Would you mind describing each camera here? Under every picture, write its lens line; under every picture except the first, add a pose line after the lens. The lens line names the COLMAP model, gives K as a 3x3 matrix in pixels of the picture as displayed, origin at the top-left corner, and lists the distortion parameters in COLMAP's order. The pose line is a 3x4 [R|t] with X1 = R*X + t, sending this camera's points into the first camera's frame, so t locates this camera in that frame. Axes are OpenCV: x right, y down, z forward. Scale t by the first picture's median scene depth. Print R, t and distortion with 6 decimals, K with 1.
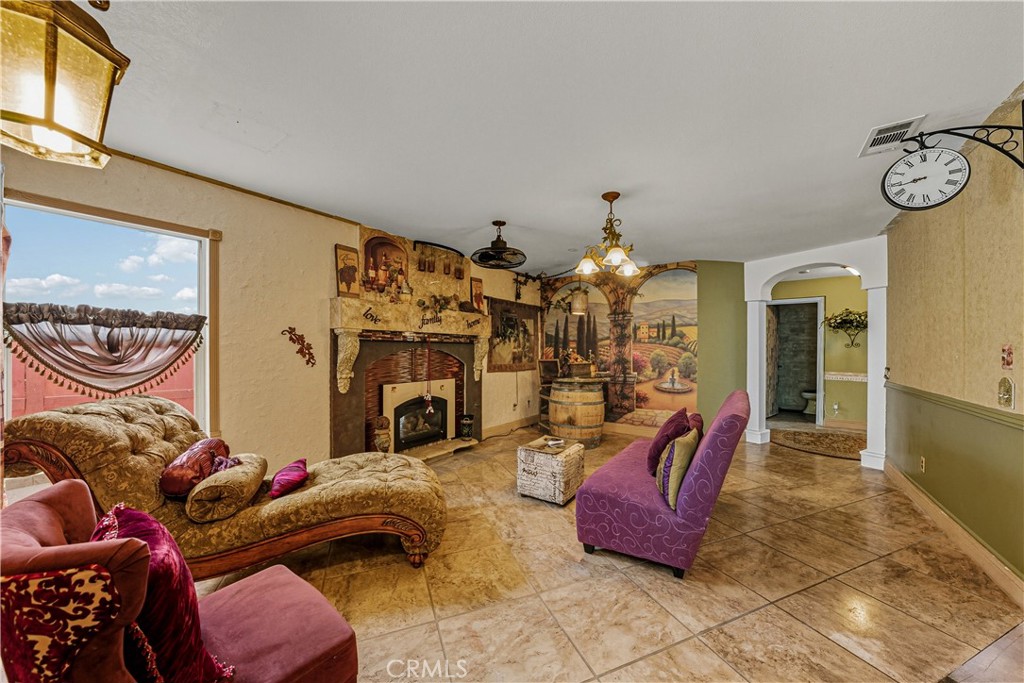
lens RADIAL K [[357.1, 0, 512.4], [0, 357.1, 352.6], [0, 0, 1]] dist [-0.028514, 0.005770]
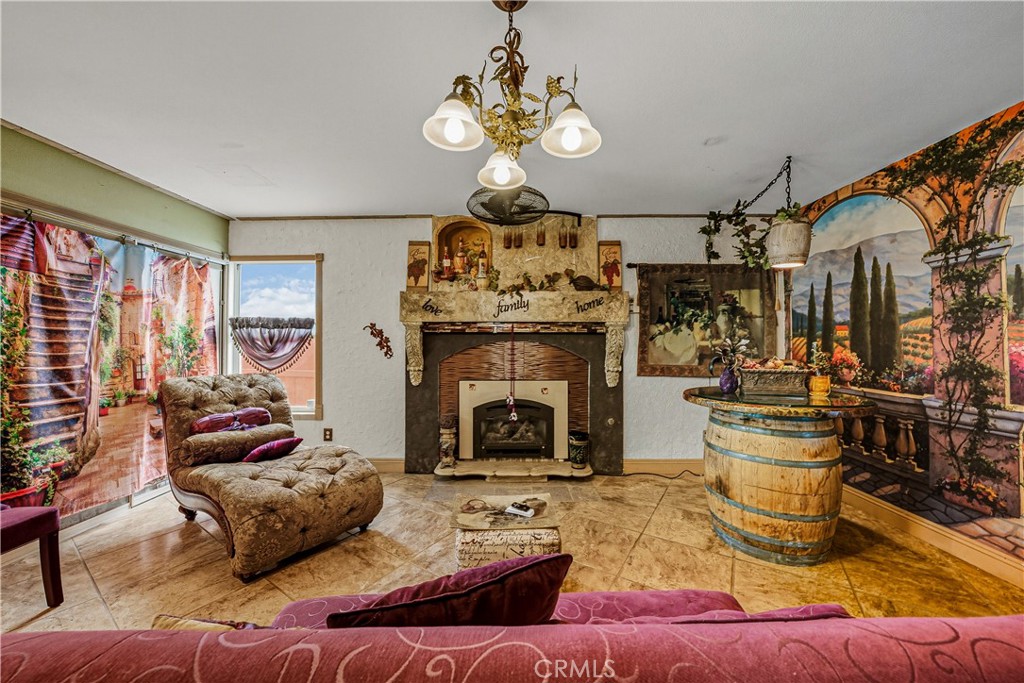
lens RADIAL K [[361.6, 0, 512.0], [0, 361.6, 341.5], [0, 0, 1]] dist [-0.029592, 0.005743]
pose [[0.575382, -0.005407, -0.817867, 0.483461], [-0.004710, 0.999940, -0.009925, -0.002723], [0.817871, 0.009563, 0.575322, 0.571979]]
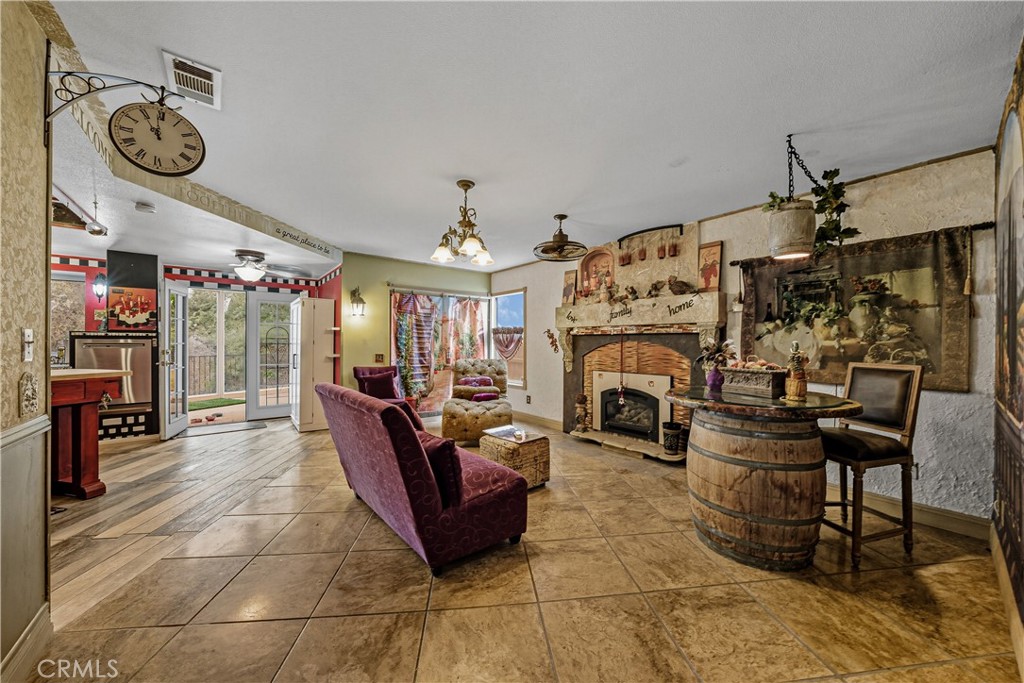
lens RADIAL K [[357.6, 0, 512.3], [0, 357.6, 348.9], [0, 0, 1]] dist [-0.028182, 0.005526]
pose [[-0.262463, 0.012352, -0.964863, 0.912352], [-0.011364, 0.999809, 0.015891, -0.001694], [0.964875, 0.015136, -0.262273, 1.055976]]
